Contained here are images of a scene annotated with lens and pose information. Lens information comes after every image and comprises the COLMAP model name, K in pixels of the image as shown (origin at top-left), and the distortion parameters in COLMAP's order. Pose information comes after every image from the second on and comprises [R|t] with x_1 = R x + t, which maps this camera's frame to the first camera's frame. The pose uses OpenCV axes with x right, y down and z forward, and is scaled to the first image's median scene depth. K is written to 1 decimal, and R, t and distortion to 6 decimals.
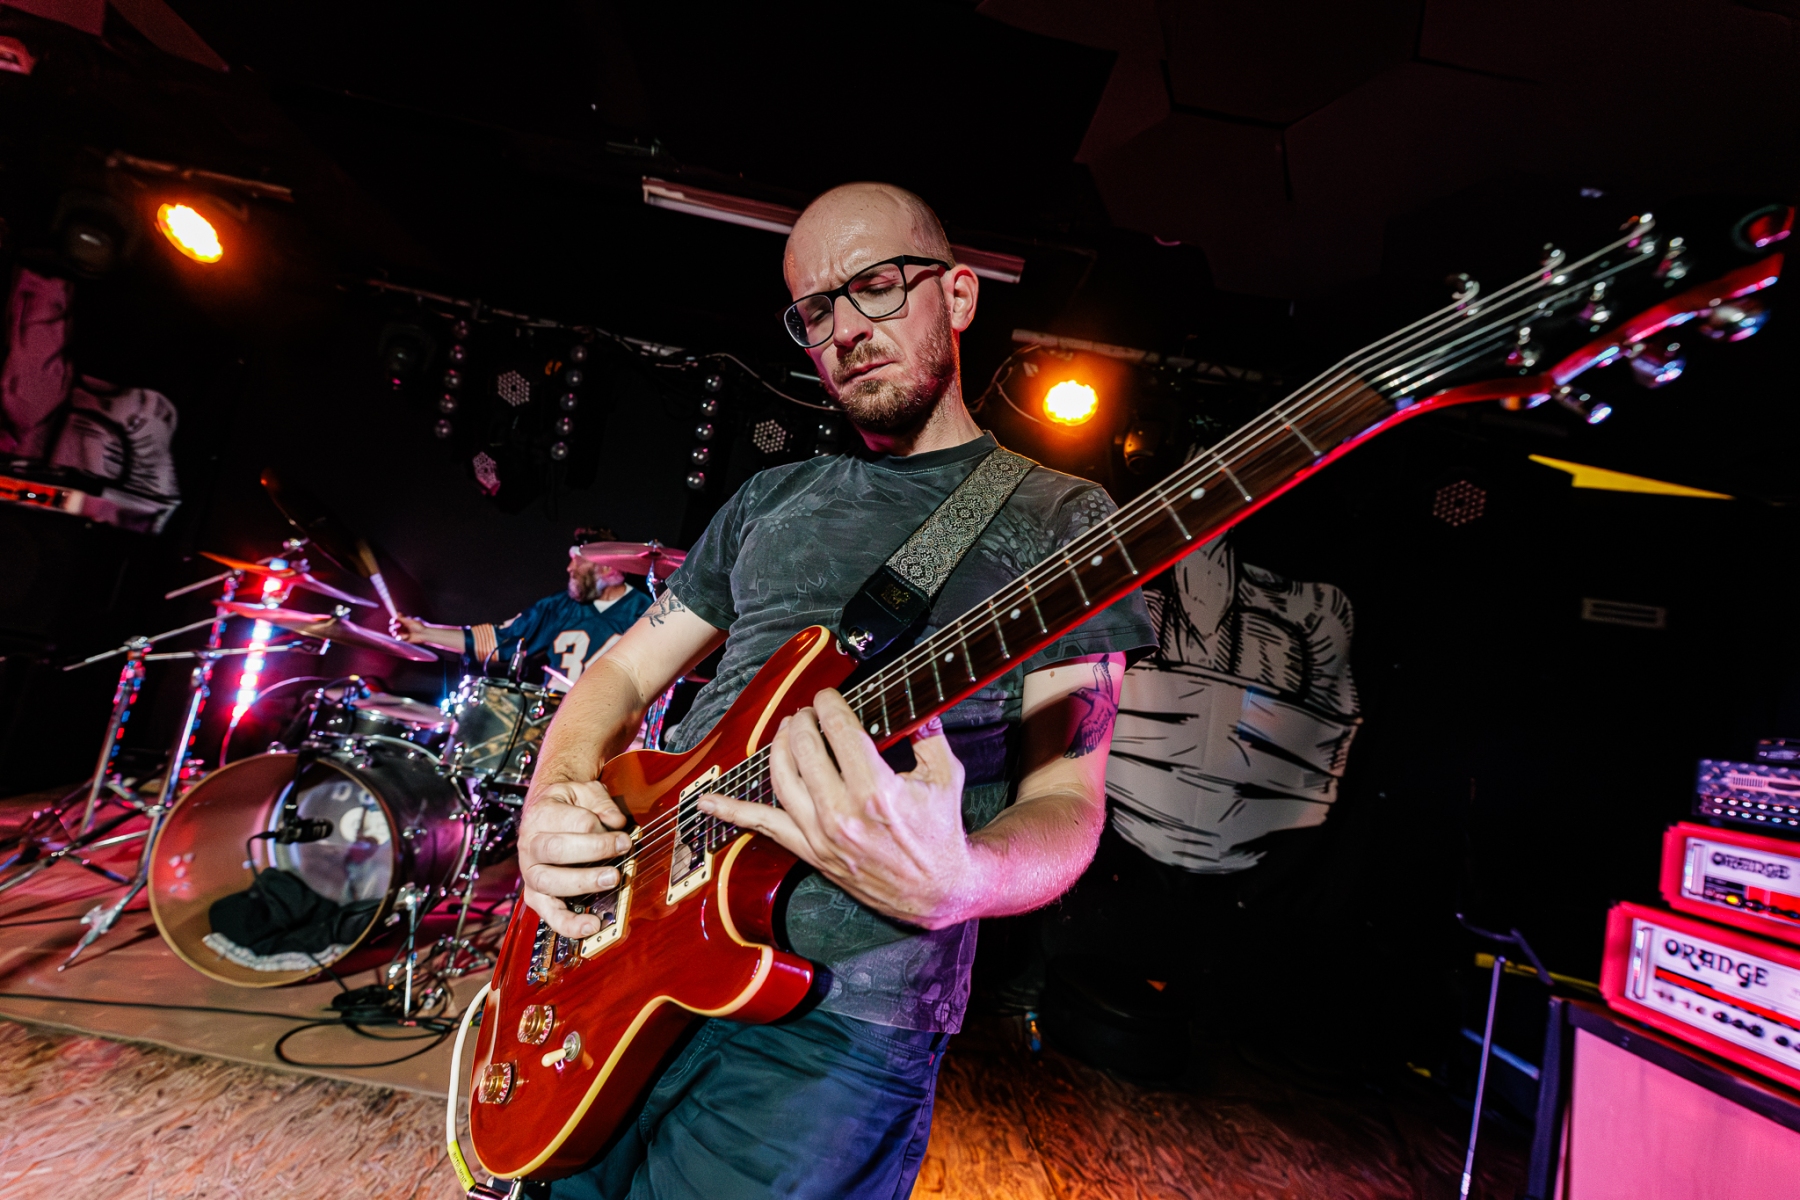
lens RADIAL K [[750.4, 0, 898.1], [0, 750.4, 603.2], [0, 0, 1]] dist [0.003291, -0.004097]
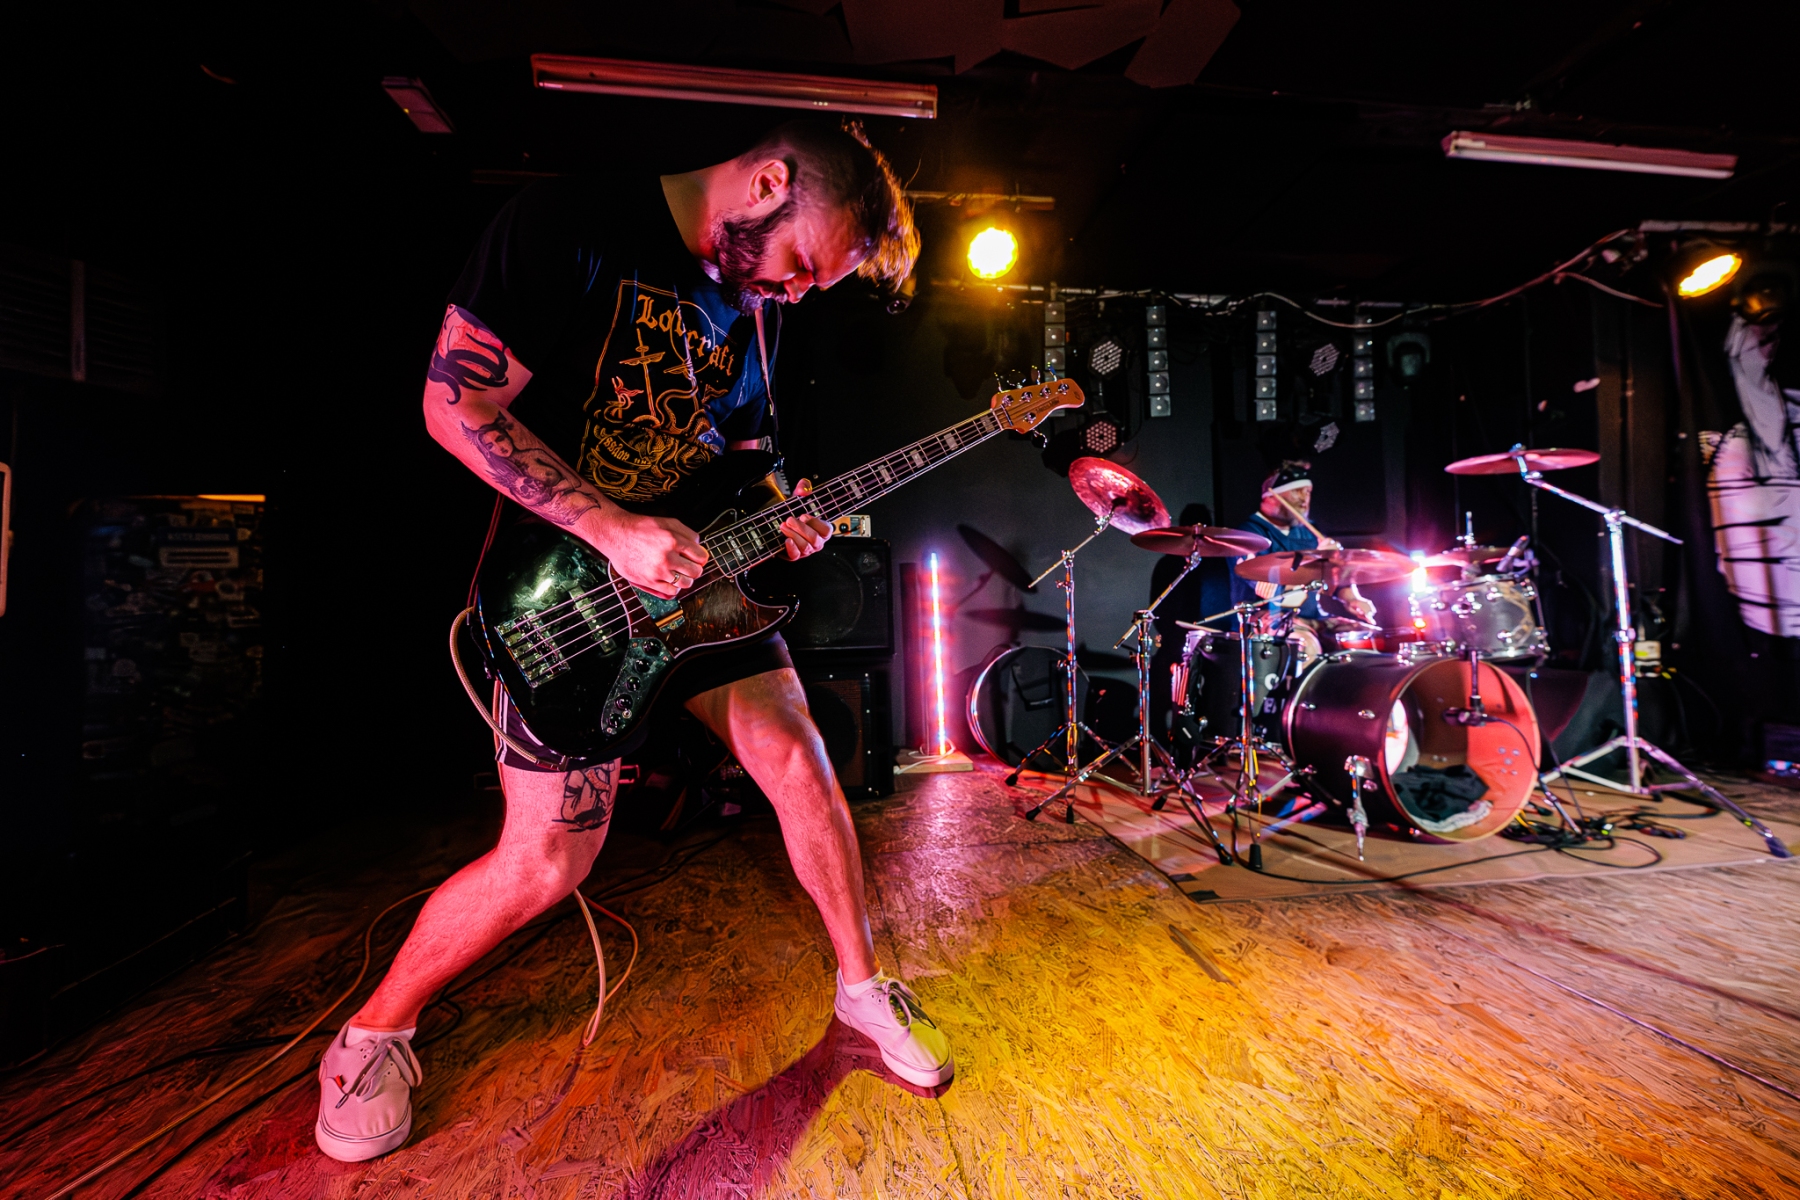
lens RADIAL K [[707.7, 0, 900.0], [0, 707.7, 600.0], [0, 0, 1]] dist [-0.016346, 0.000065]
pose [[0.977110, -0.205940, 0.053345, -1.105838], [0.200499, 0.975300, 0.092679, -0.113851], [-0.071114, -0.079862, 0.994266, -0.039718]]
